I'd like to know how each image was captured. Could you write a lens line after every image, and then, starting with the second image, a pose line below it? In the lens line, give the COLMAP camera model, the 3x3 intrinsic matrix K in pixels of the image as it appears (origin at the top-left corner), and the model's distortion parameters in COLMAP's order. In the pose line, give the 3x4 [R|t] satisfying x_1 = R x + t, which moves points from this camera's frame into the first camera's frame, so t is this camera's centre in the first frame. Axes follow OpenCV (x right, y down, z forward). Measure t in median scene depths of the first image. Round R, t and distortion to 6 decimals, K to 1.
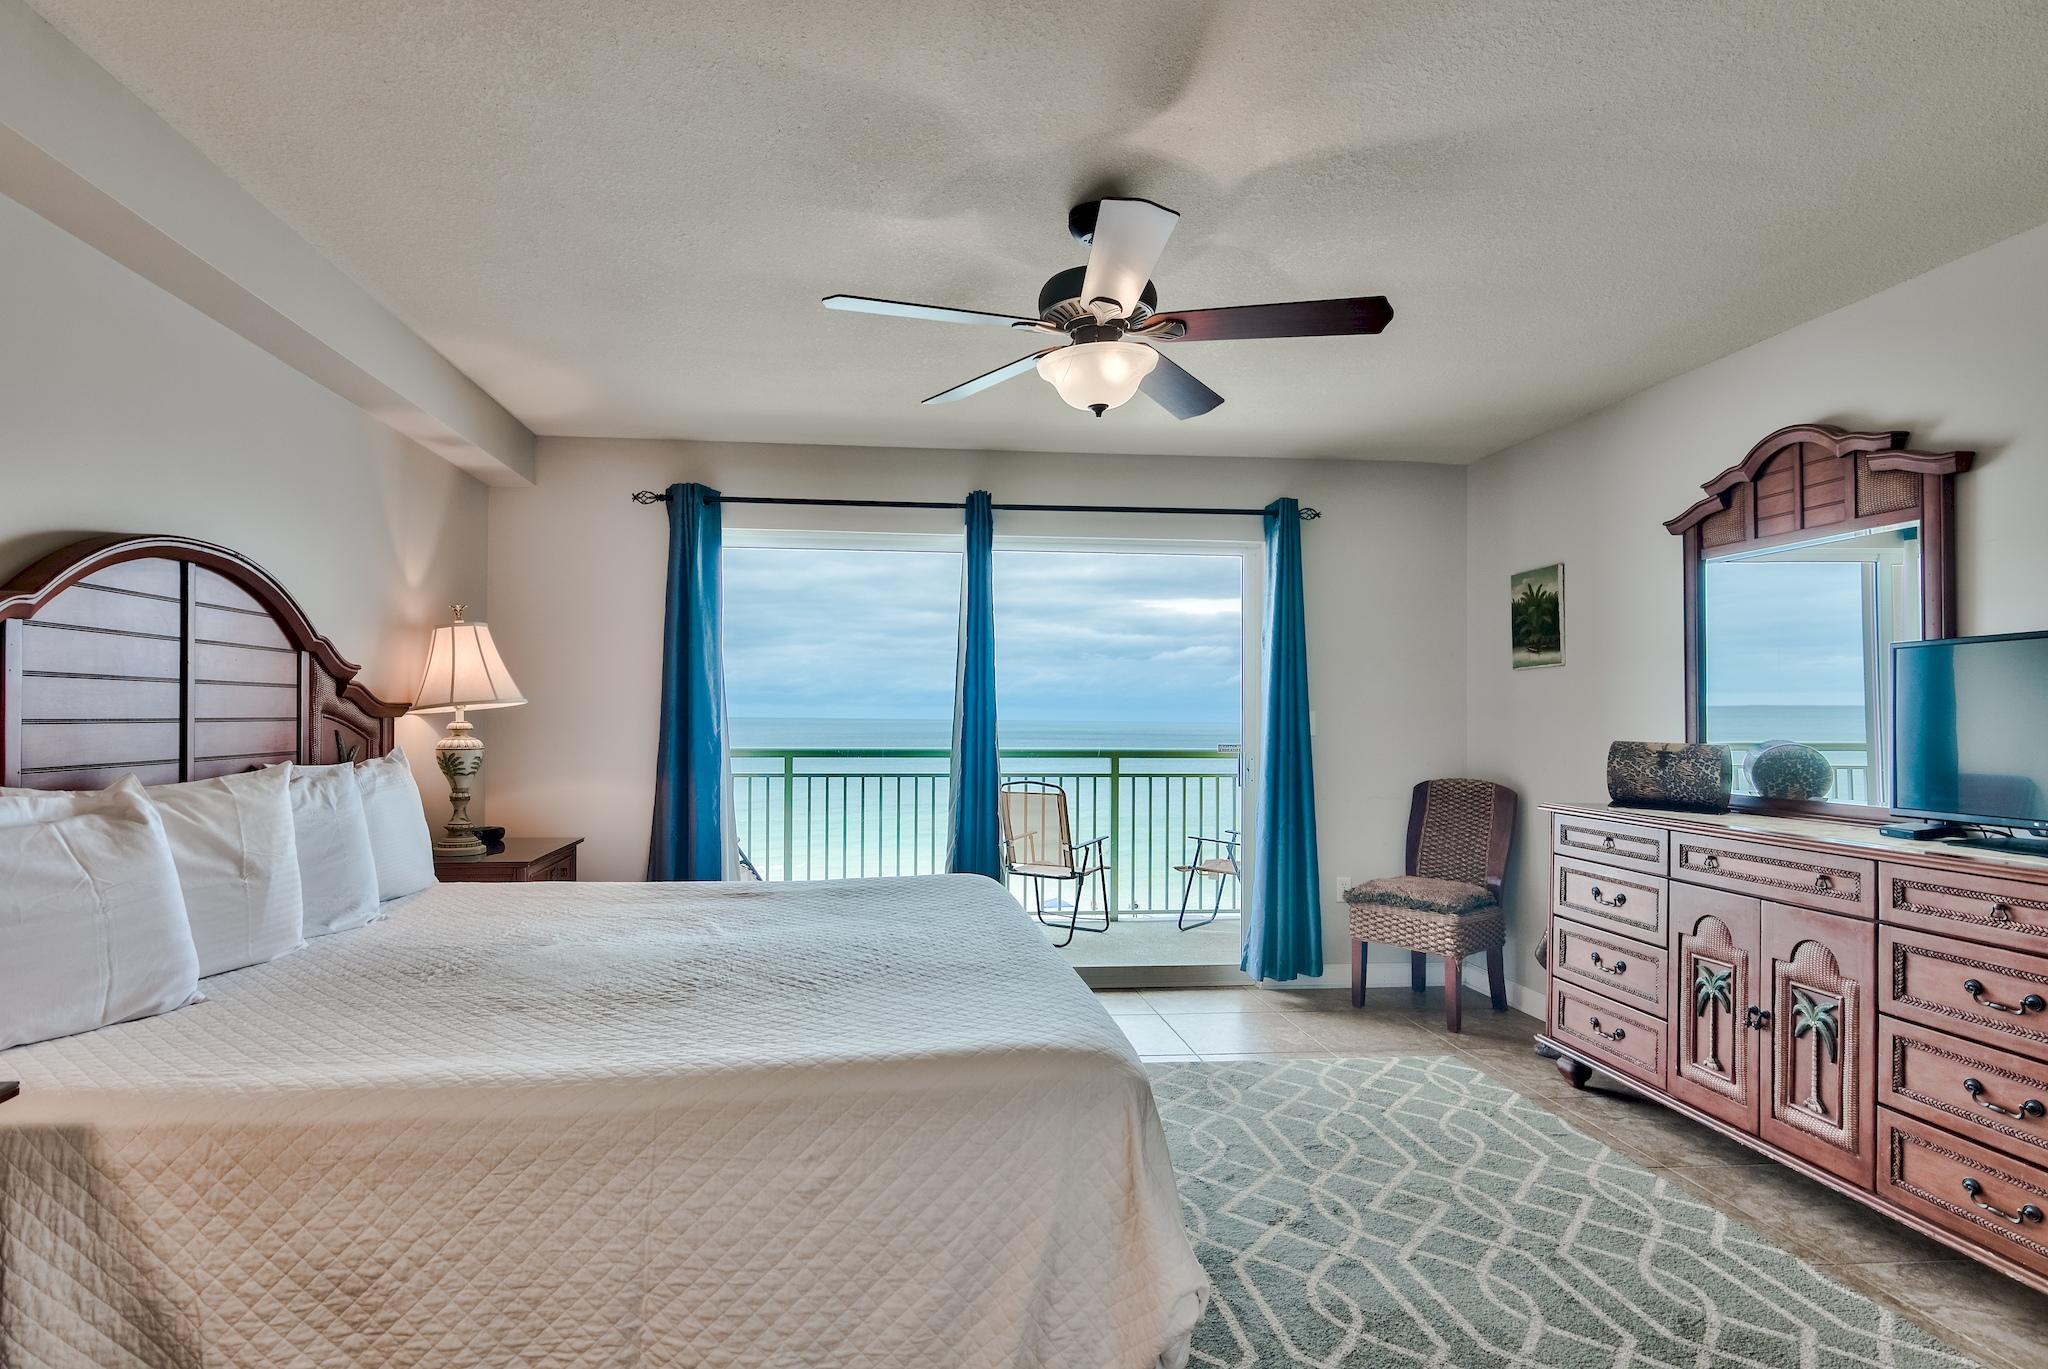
lens RADIAL K [[1012.1, 0, 976.6], [0, 1012.1, 711.0], [0, 0, 1]] dist [-0.004501, 0.000370]
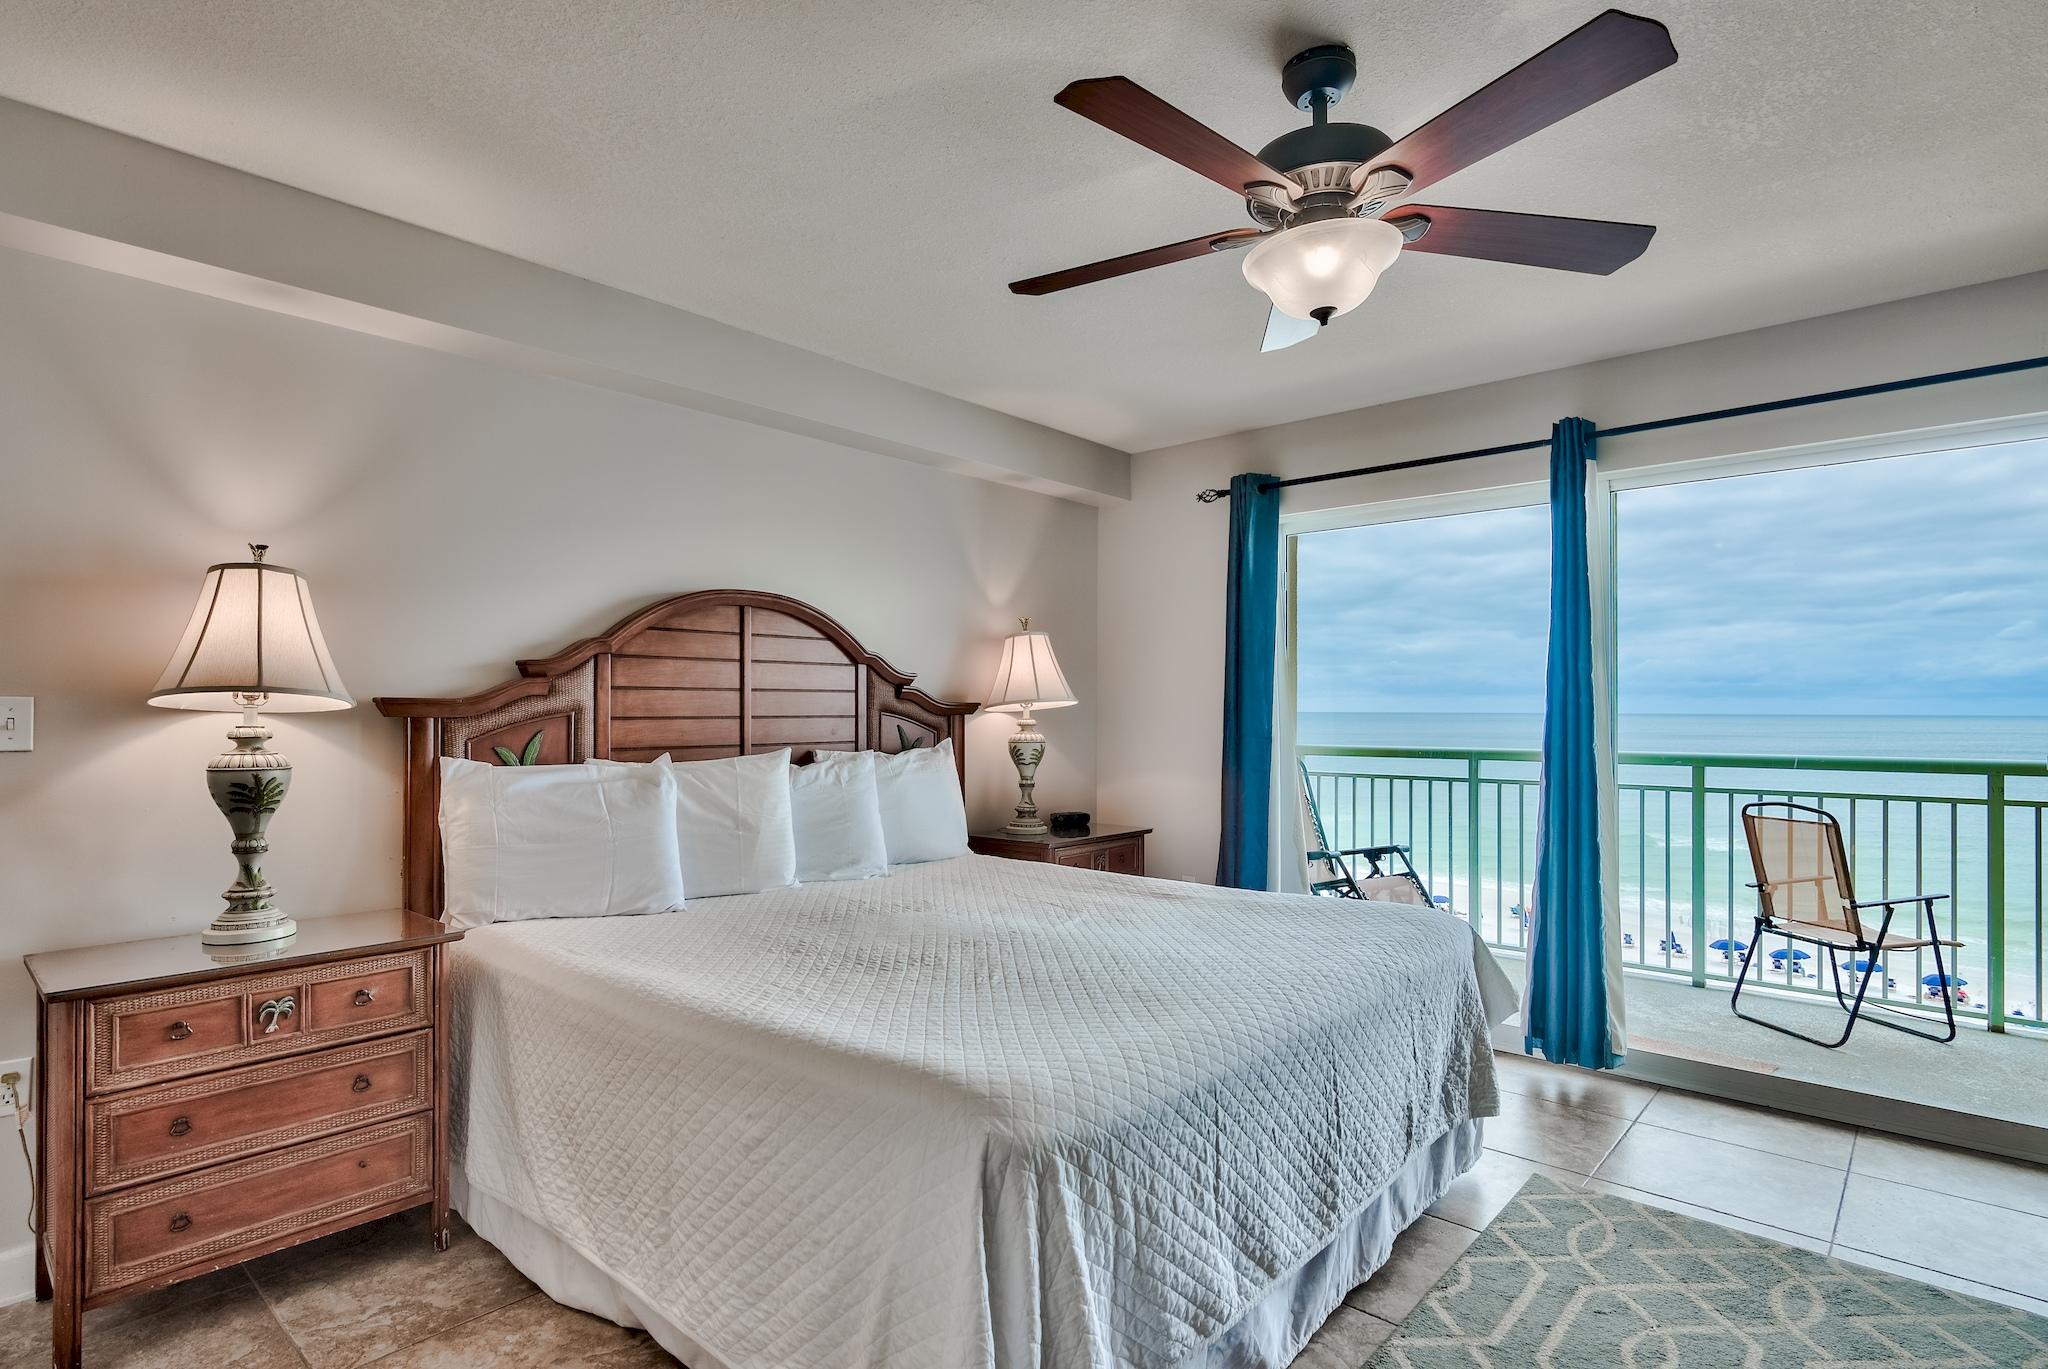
lens RADIAL K [[1042.9, 0, 1024.4], [0, 1042.9, 704.0], [0, 0, 1]] dist [-0.000718, -0.000088]
pose [[0.676169, -0.011053, -0.736664, 0.497815], [0.008609, 0.999938, -0.007102, 0.003456], [0.736696, -0.001539, 0.676222, 0.258873]]
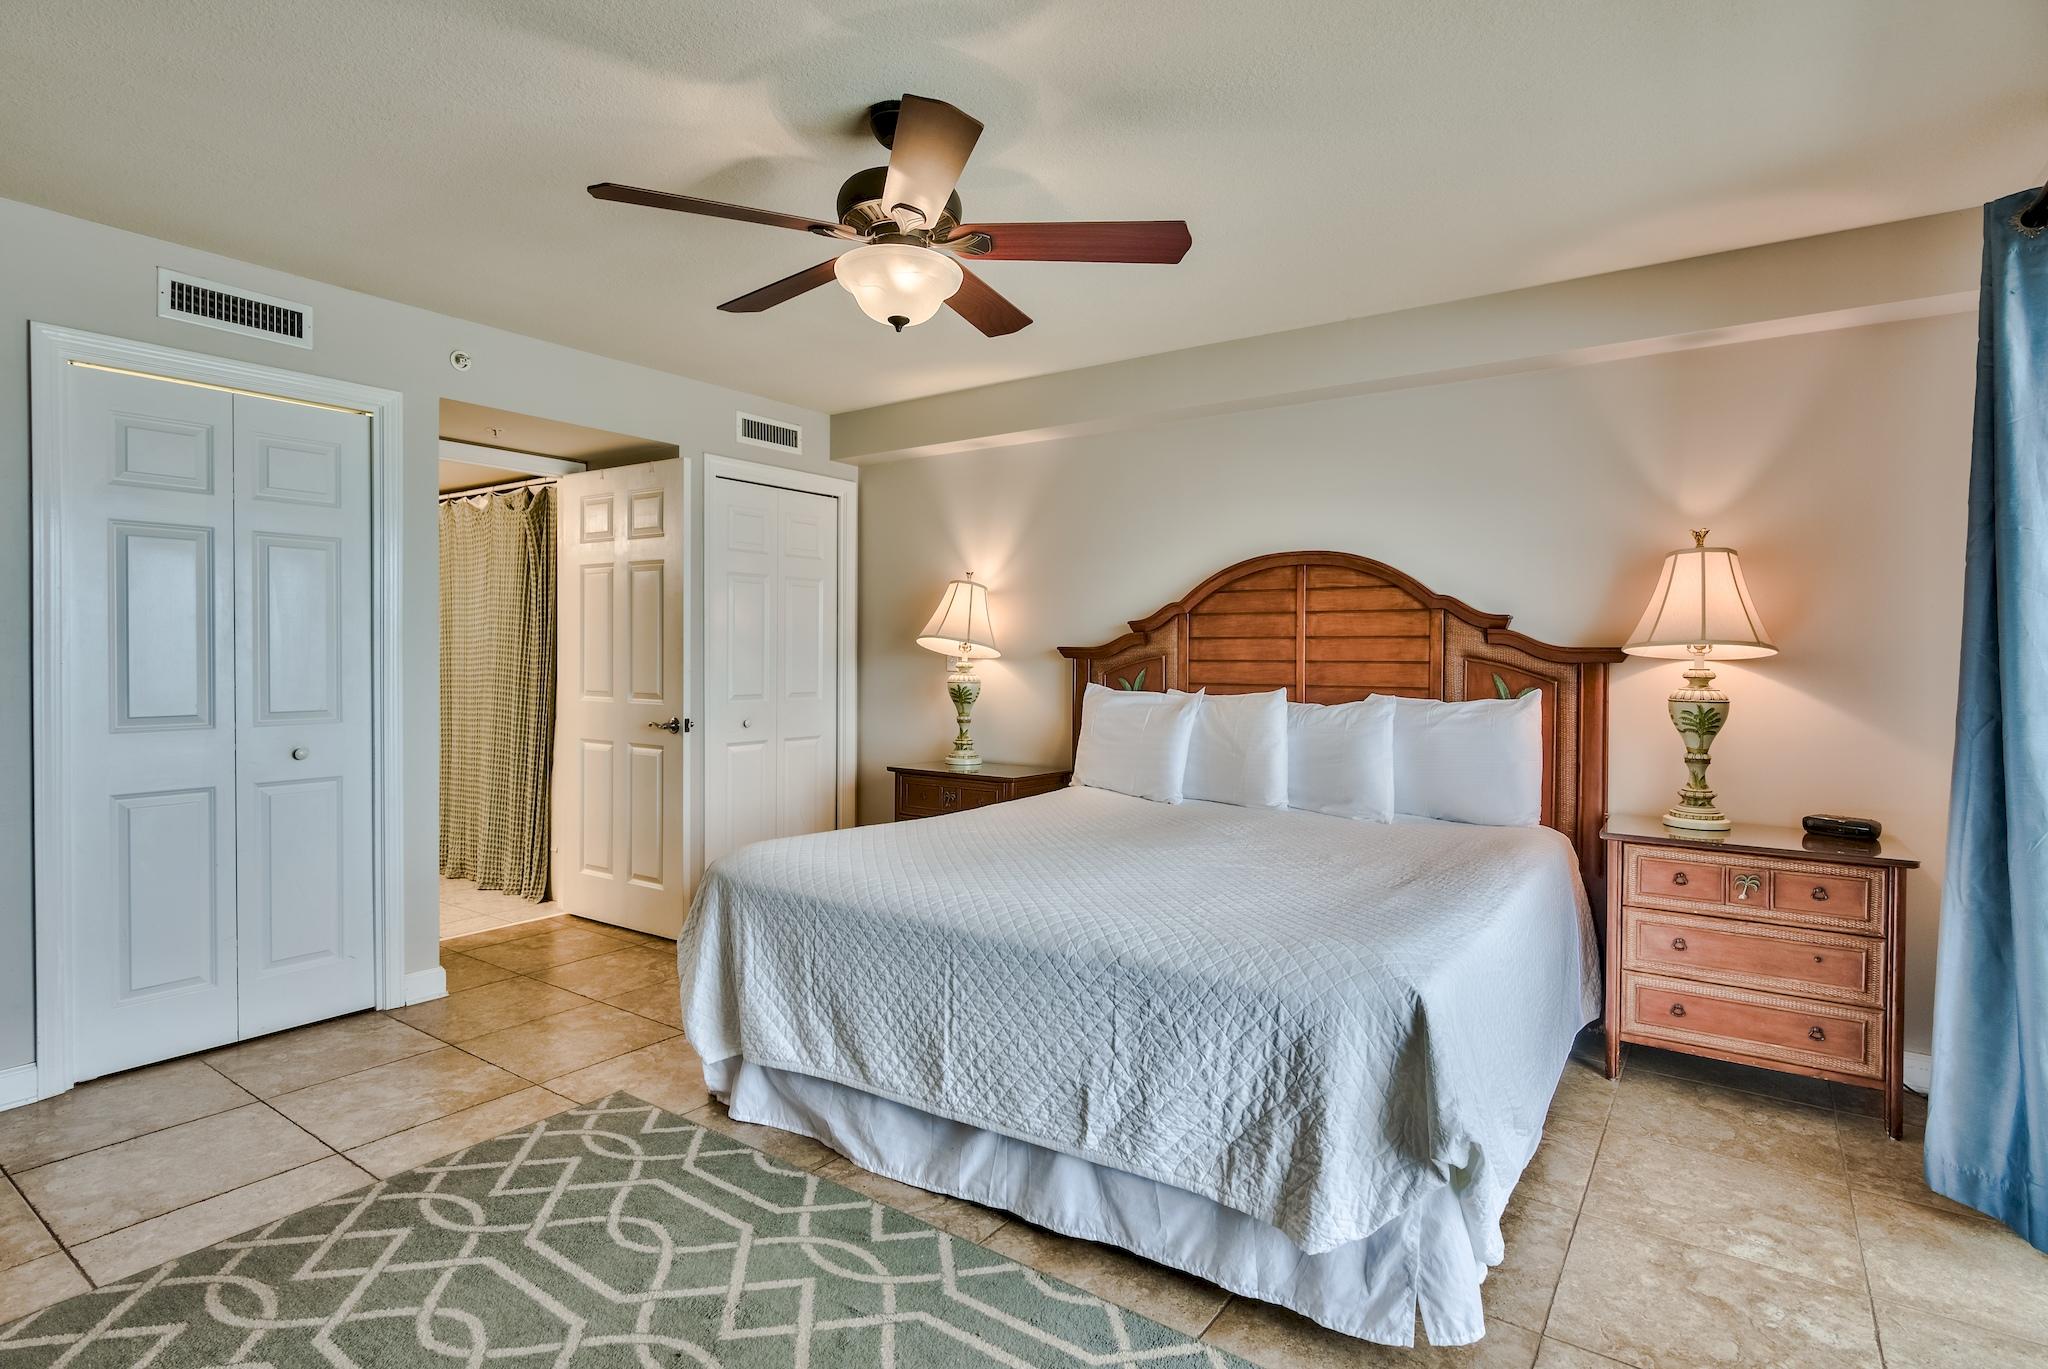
lens RADIAL K [[1010.1, 0, 988.6], [0, 1010.1, 676.3], [0, 0, 1]] dist [-0.005249, 0.001243]
pose [[-0.671848, 0.003532, -0.740681, 0.678381], [-0.007153, 0.999911, 0.011256, 0.015826], [0.740655, 0.012860, -0.671763, 1.516248]]
